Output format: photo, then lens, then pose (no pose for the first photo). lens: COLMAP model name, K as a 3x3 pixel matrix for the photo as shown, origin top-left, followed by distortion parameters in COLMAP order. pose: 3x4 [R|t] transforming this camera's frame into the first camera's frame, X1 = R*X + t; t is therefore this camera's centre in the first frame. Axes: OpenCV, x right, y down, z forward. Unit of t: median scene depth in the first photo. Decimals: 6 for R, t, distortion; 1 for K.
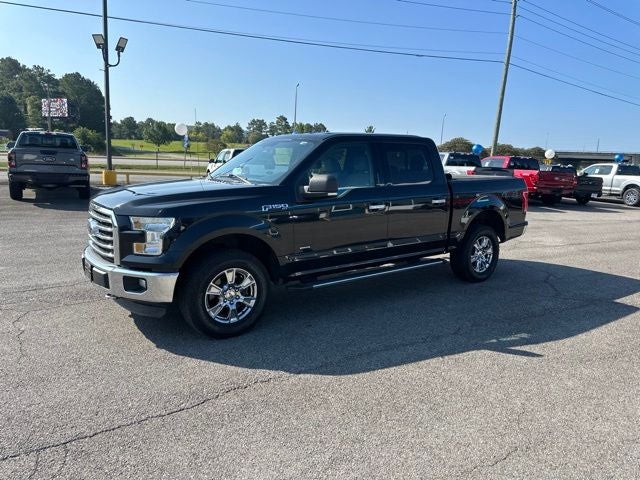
lens RADIAL K [[451.0, 0, 327.2], [0, 451.0, 236.1], [0, 0, 1]] dist [0.045028, -0.057700]
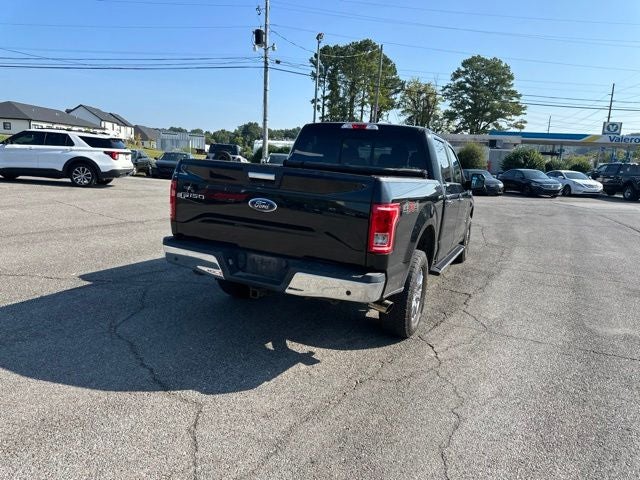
lens RADIAL K [[451.0, 0, 323.8], [0, 451.0, 242.4], [0, 0, 1]] dist [0.045028, -0.057700]
pose [[-0.871709, -0.005410, -0.489995, 0.675281], [-0.176245, 0.936486, 0.303203, -0.281255], [0.457233, 0.350663, -0.817296, 1.915140]]
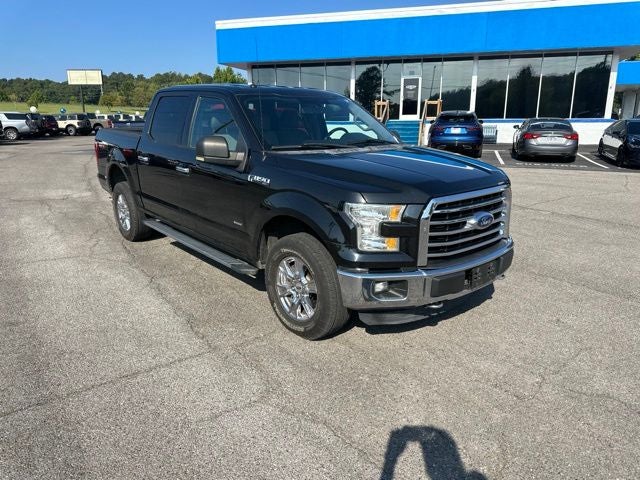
lens RADIAL K [[451.0, 0, 323.8], [0, 451.0, 234.0], [0, 0, 1]] dist [0.045028, -0.057700]
pose [[-0.073278, -0.282855, 0.956359, -0.932996], [0.156415, 0.943811, 0.291128, -0.196071], [-0.984969, 0.170922, -0.024918, 0.962065]]
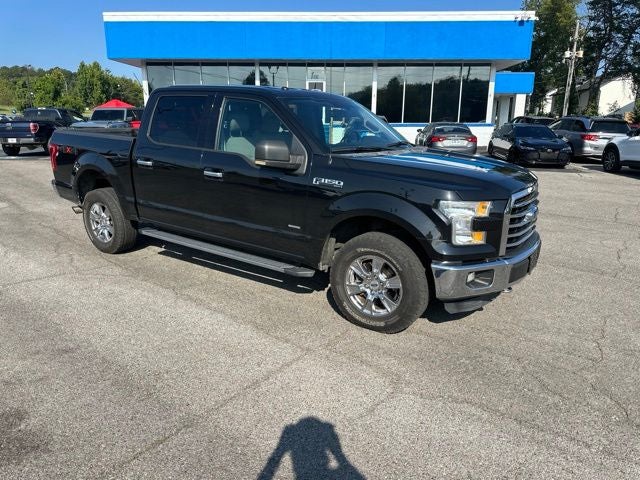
lens RADIAL K [[451.0, 0, 321.2], [0, 451.0, 240.9], [0, 0, 1]] dist [0.045028, -0.057700]
pose [[-0.317549, -0.281712, 0.905429, -0.902366], [0.129377, 0.933049, 0.335681, -0.237026], [-0.939374, 0.223737, -0.259841, 1.217384]]
